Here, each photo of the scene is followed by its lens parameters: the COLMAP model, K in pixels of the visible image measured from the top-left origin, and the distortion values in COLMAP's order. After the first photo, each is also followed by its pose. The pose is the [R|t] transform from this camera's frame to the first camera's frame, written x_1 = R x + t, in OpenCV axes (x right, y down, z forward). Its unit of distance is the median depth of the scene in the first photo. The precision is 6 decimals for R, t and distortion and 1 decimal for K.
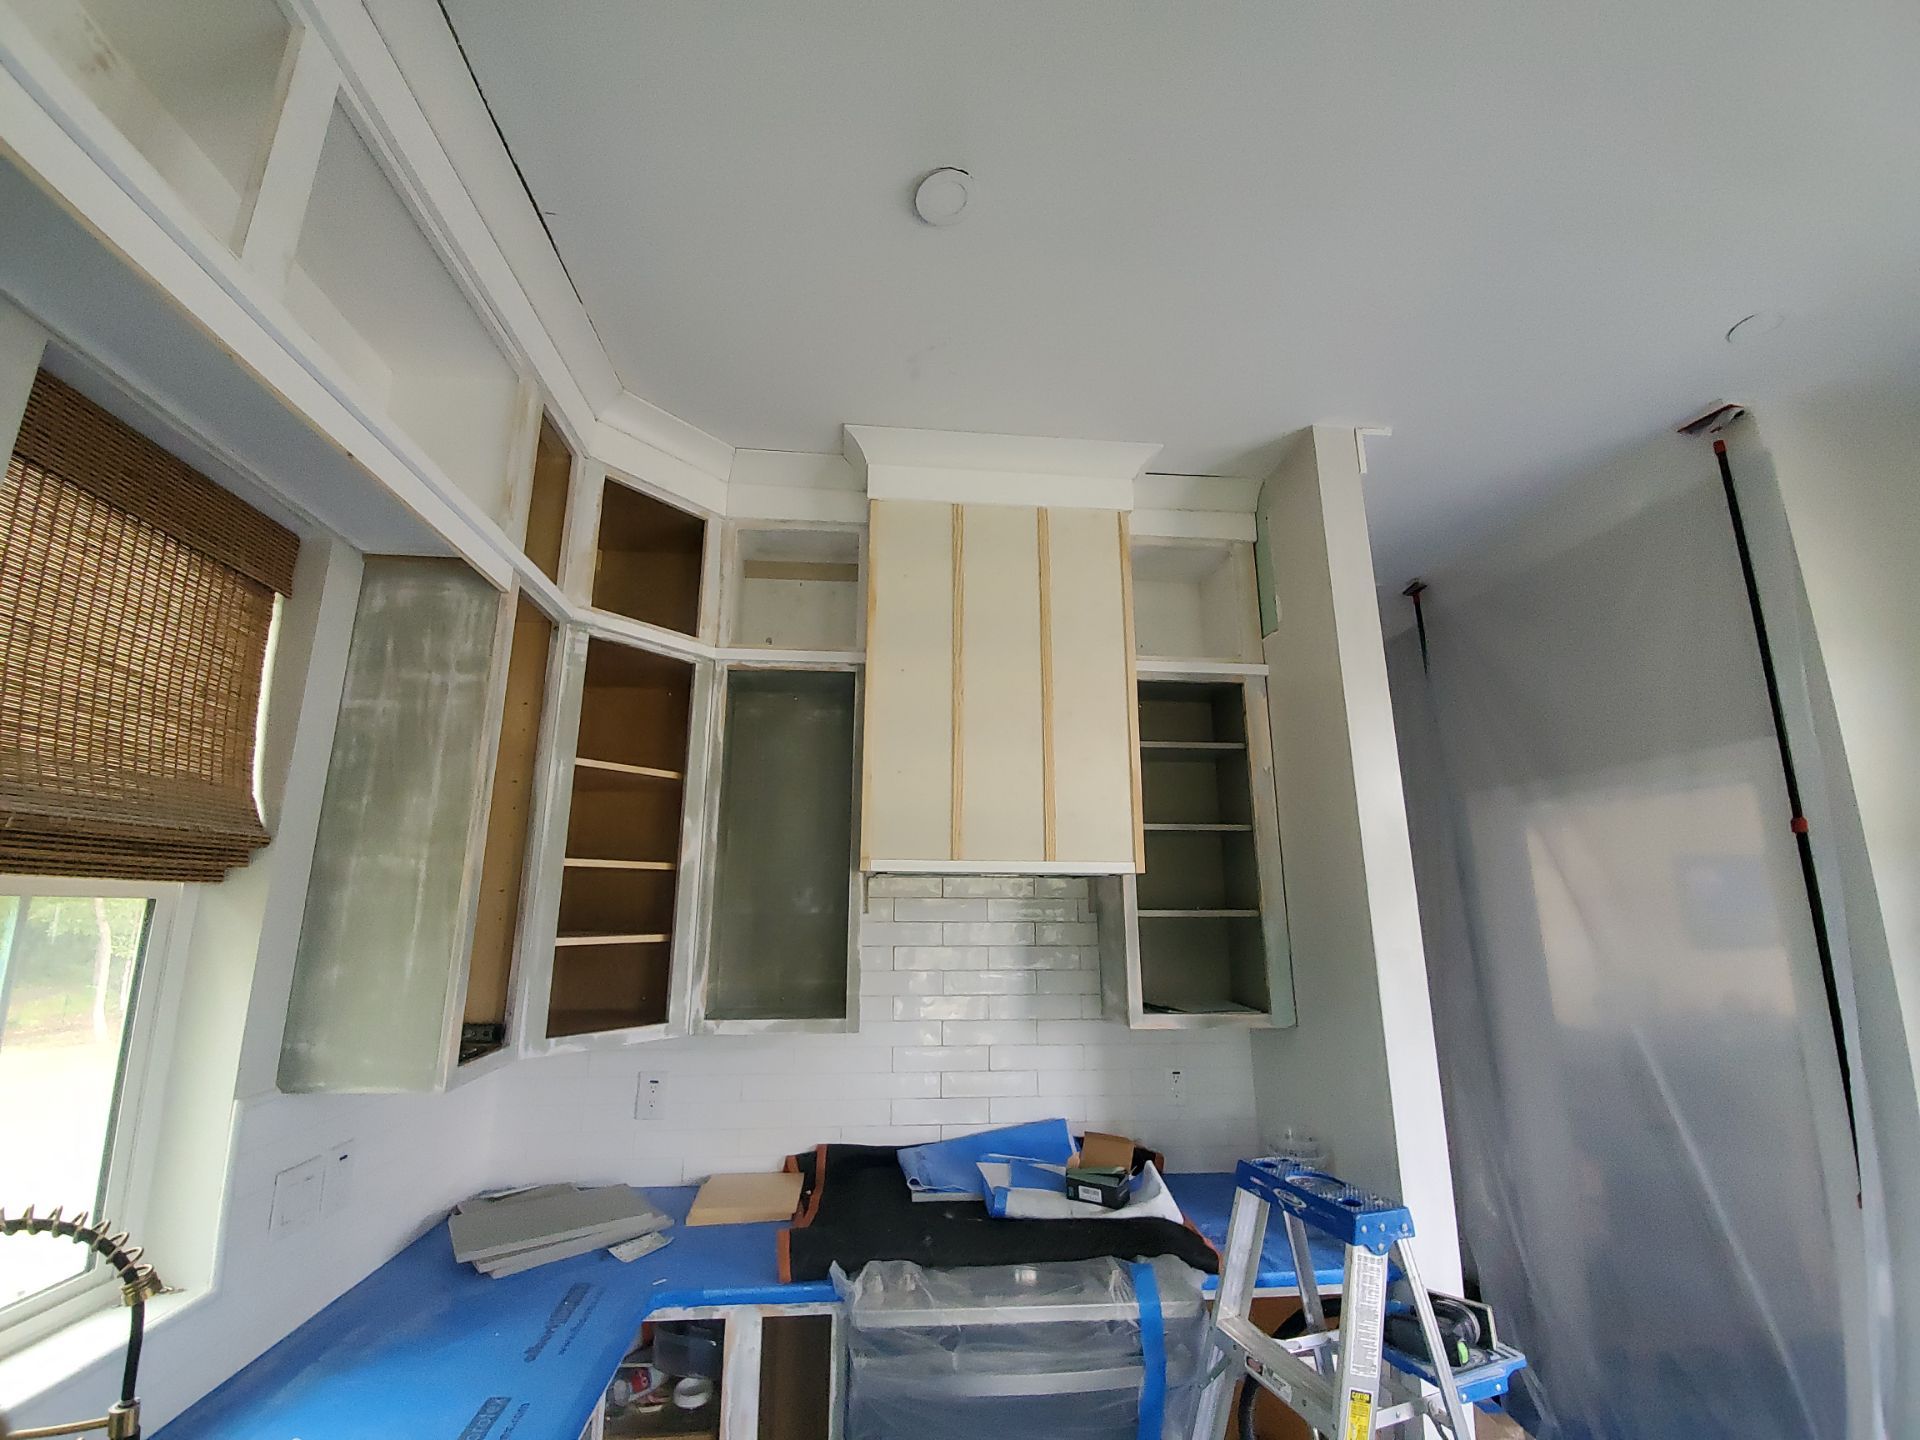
lens RADIAL K [[782.8, 0, 945.5], [0, 782.8, 731.0], [0, 0, 1]] dist [0.000201, -0.005340]
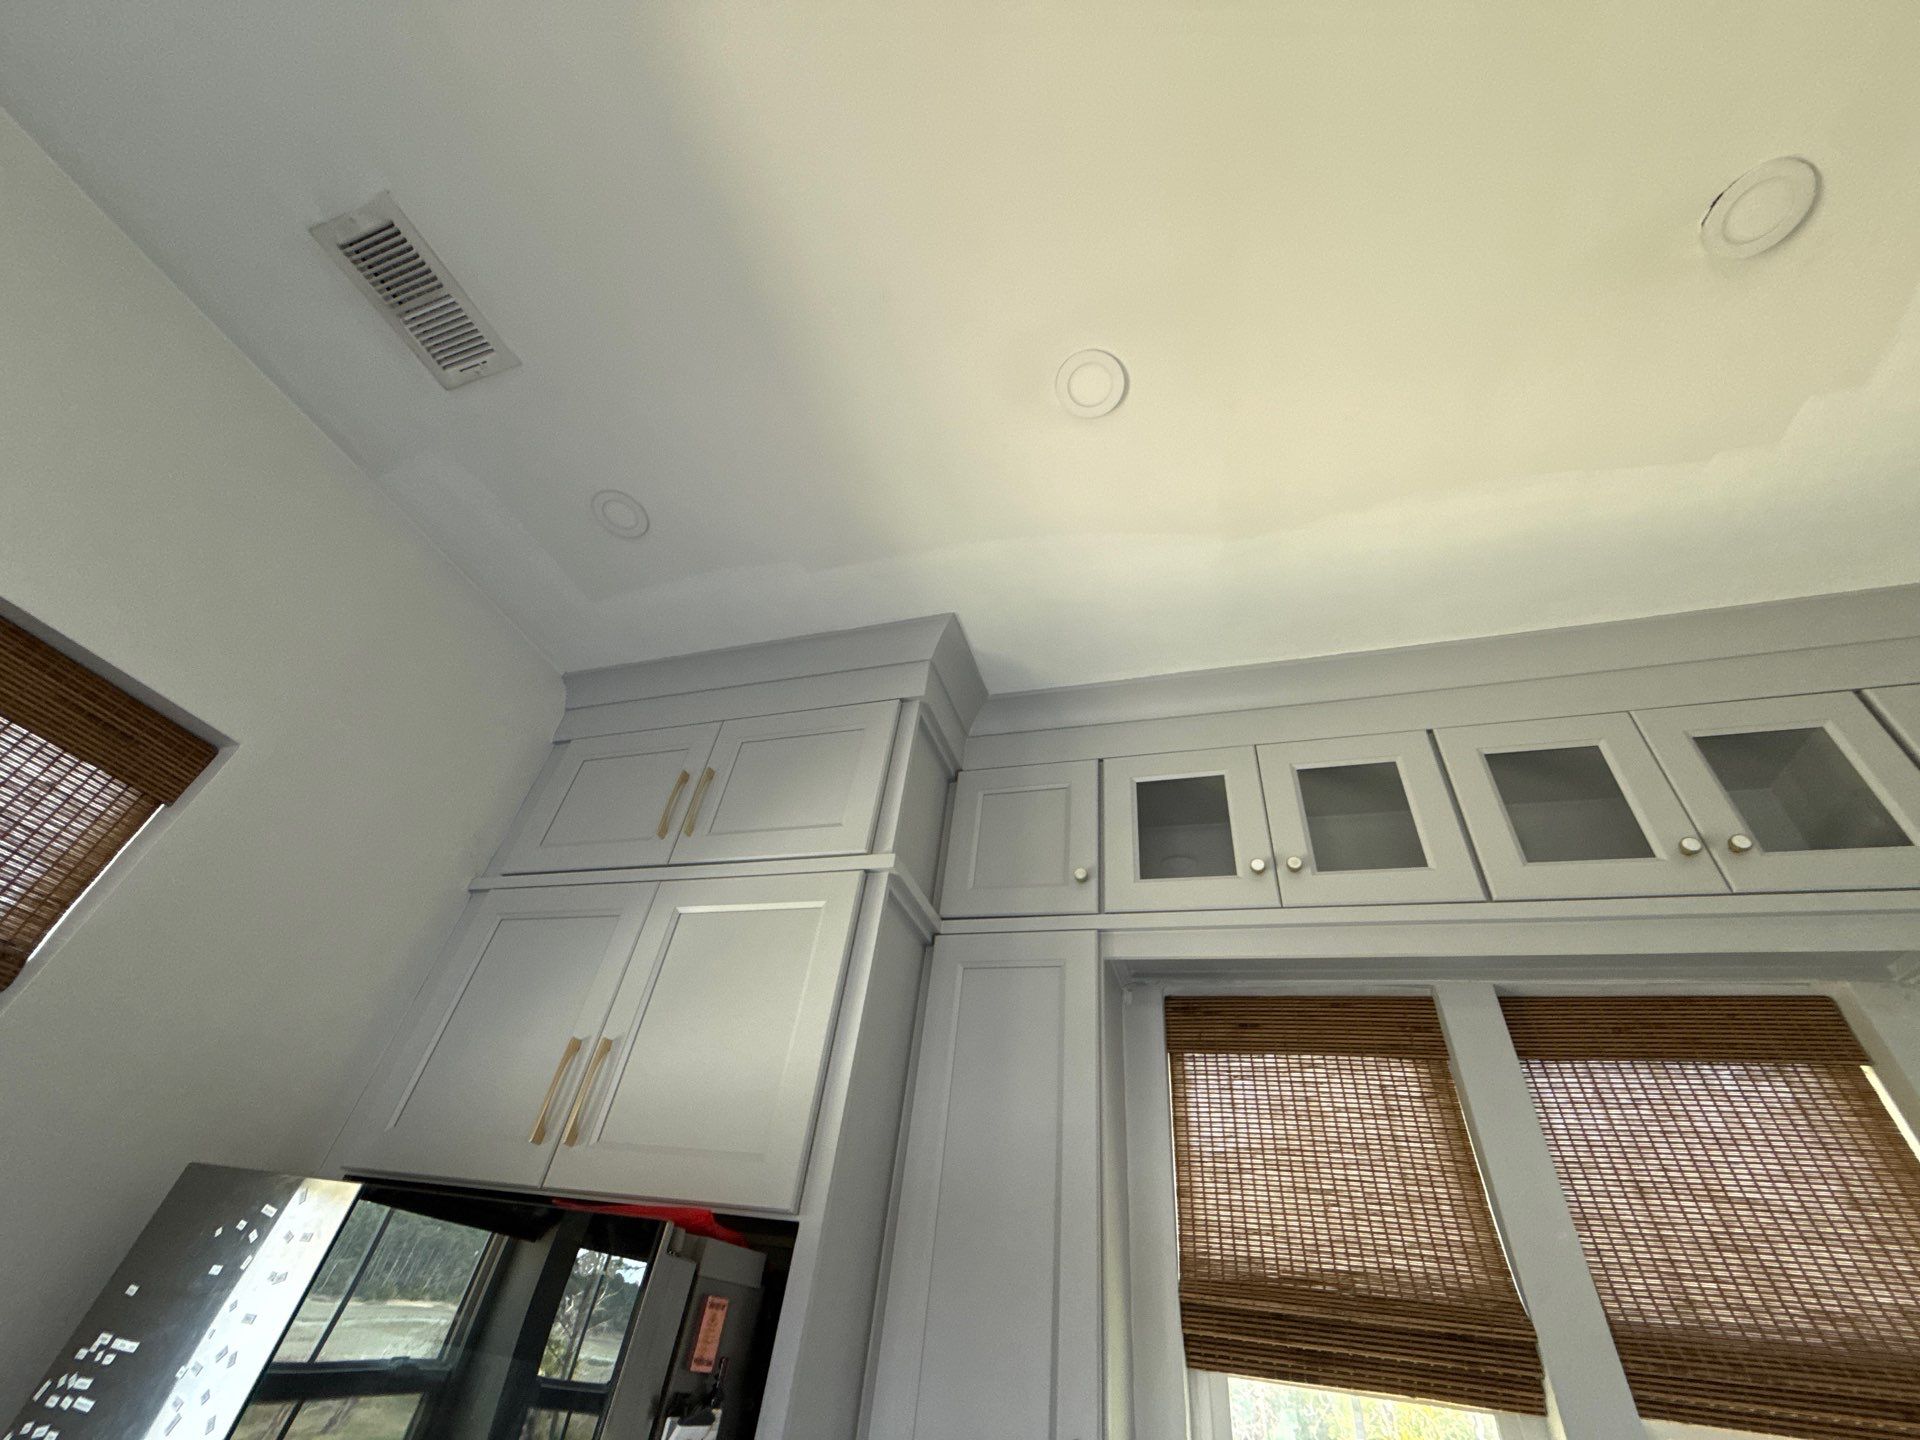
lens RADIAL K [[762.0, 0, 956.8], [0, 762.0, 718.9], [0, 0, 1]] dist [-0.000510, 0.000186]
pose [[-0.402983, -0.618904, -0.674212, 0.427373], [0.086657, 0.707564, -0.701316, 0.074308], [0.911096, -0.341043, -0.231504, 0.309587]]
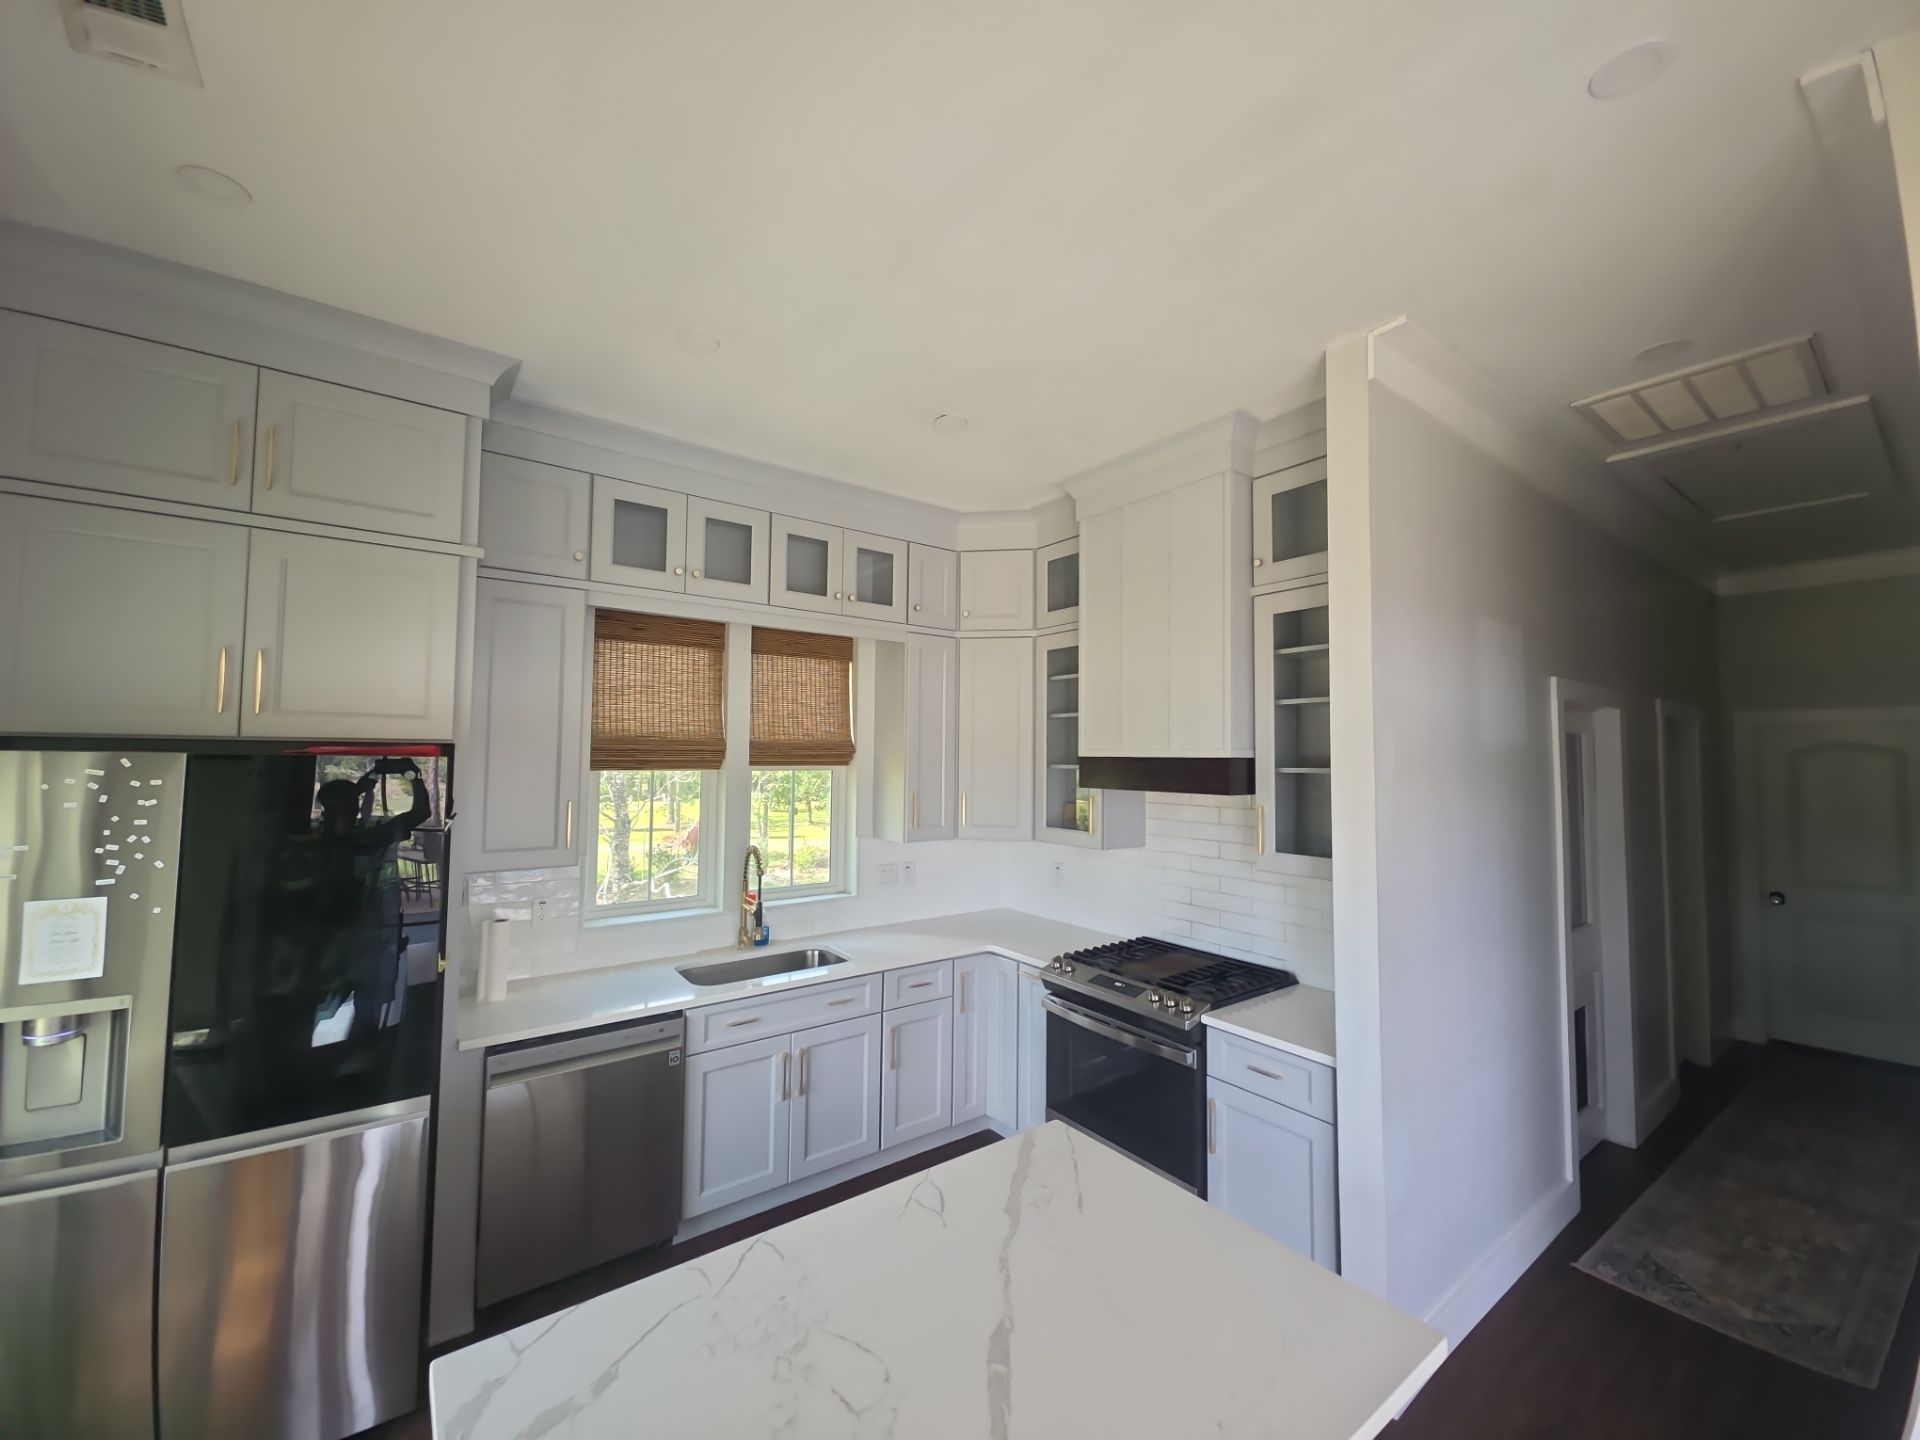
lens RADIAL K [[761.1, 0, 966.0], [0, 761.1, 719.6], [0, 0, 1]] dist [0.000954, -0.001751]
pose [[0.513221, -0.039883, -0.857329, 1.433743], [0.179578, 0.981799, 0.061827, -0.058283], [0.839259, -0.185688, 0.511042, -0.048439]]
